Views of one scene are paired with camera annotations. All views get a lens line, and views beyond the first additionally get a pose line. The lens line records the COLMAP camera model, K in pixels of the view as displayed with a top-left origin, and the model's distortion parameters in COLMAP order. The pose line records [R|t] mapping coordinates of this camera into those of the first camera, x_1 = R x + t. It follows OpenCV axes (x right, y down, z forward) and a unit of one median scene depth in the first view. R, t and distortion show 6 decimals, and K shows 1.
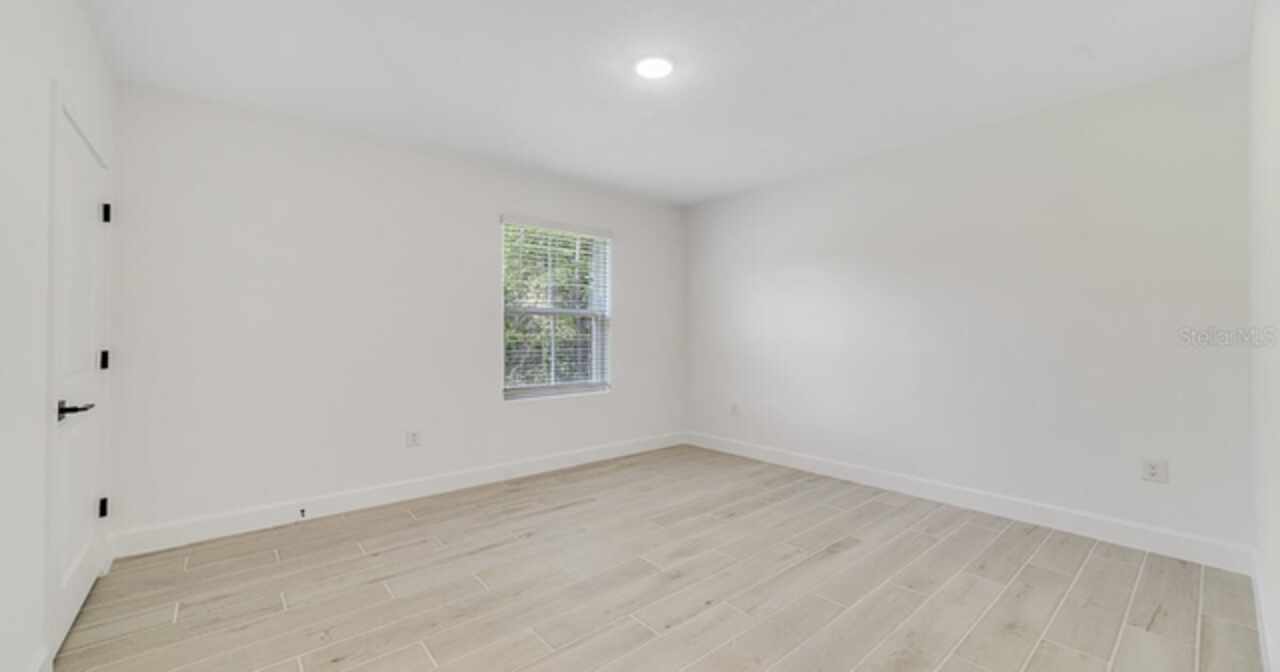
lens RADIAL K [[497.5, 0, 621.0], [0, 497.5, 325.4], [0, 0, 1]] dist [-0.007043, -0.000061]
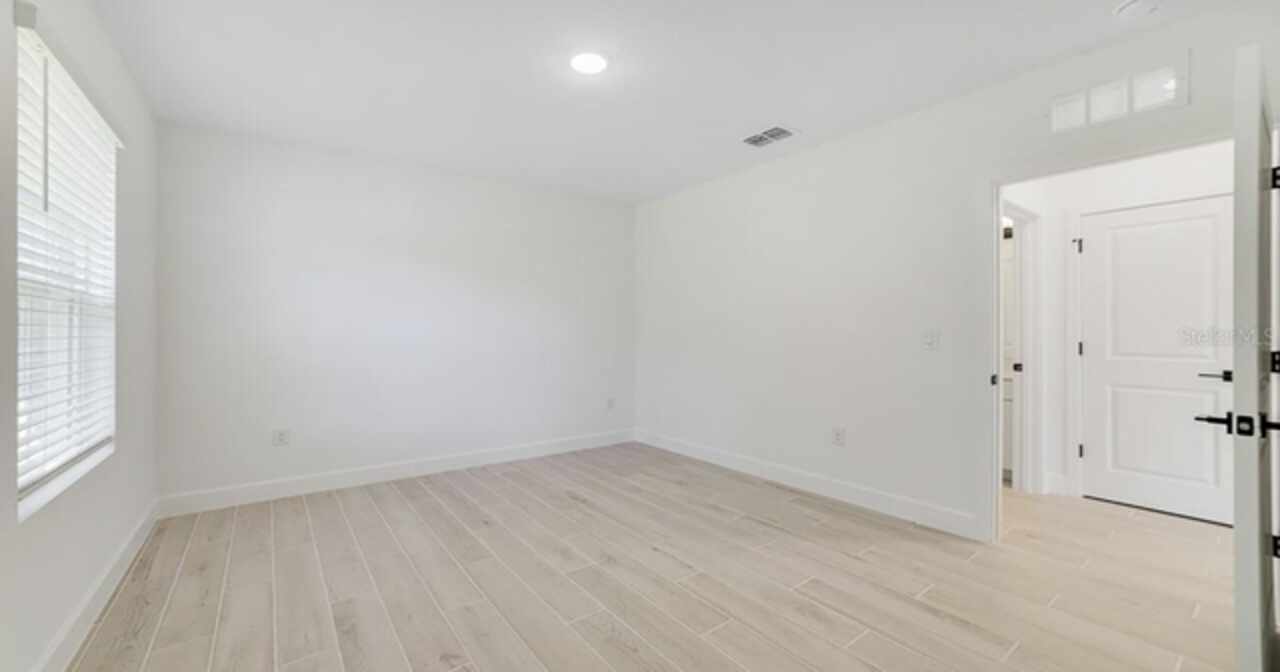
lens RADIAL K [[500.1, 0, 635.5], [0, 500.1, 332.9], [0, 0, 1]] dist [-0.004036, 0.000070]
pose [[0.046194, -0.002463, 0.998929, -0.918866], [-0.015369, 0.999877, 0.003176, 0.010045], [-0.998814, -0.015499, 0.046151, 0.853128]]
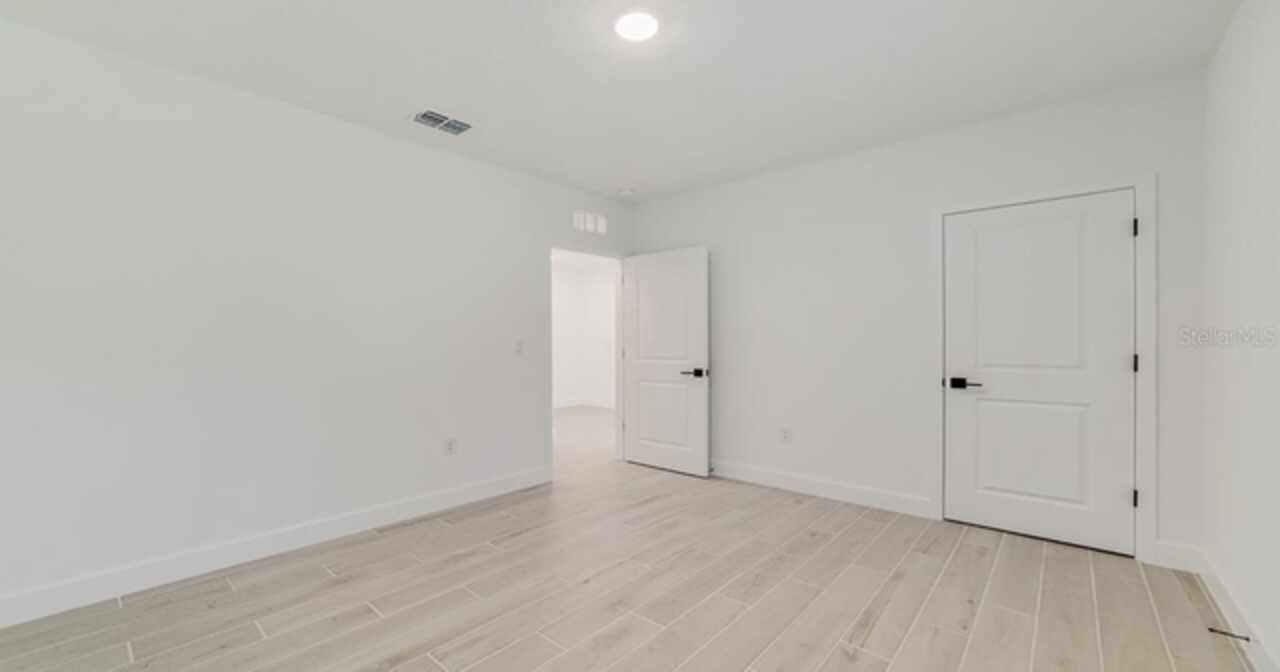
lens RADIAL K [[500.1, 0, 635.5], [0, 500.1, 332.9], [0, 0, 1]] dist [-0.004036, 0.000070]
pose [[-0.985214, -0.002254, -0.171312, 0.224215], [0.004083, 0.999321, -0.036626, 0.033618], [0.171278, -0.036784, -0.984536, 1.834743]]
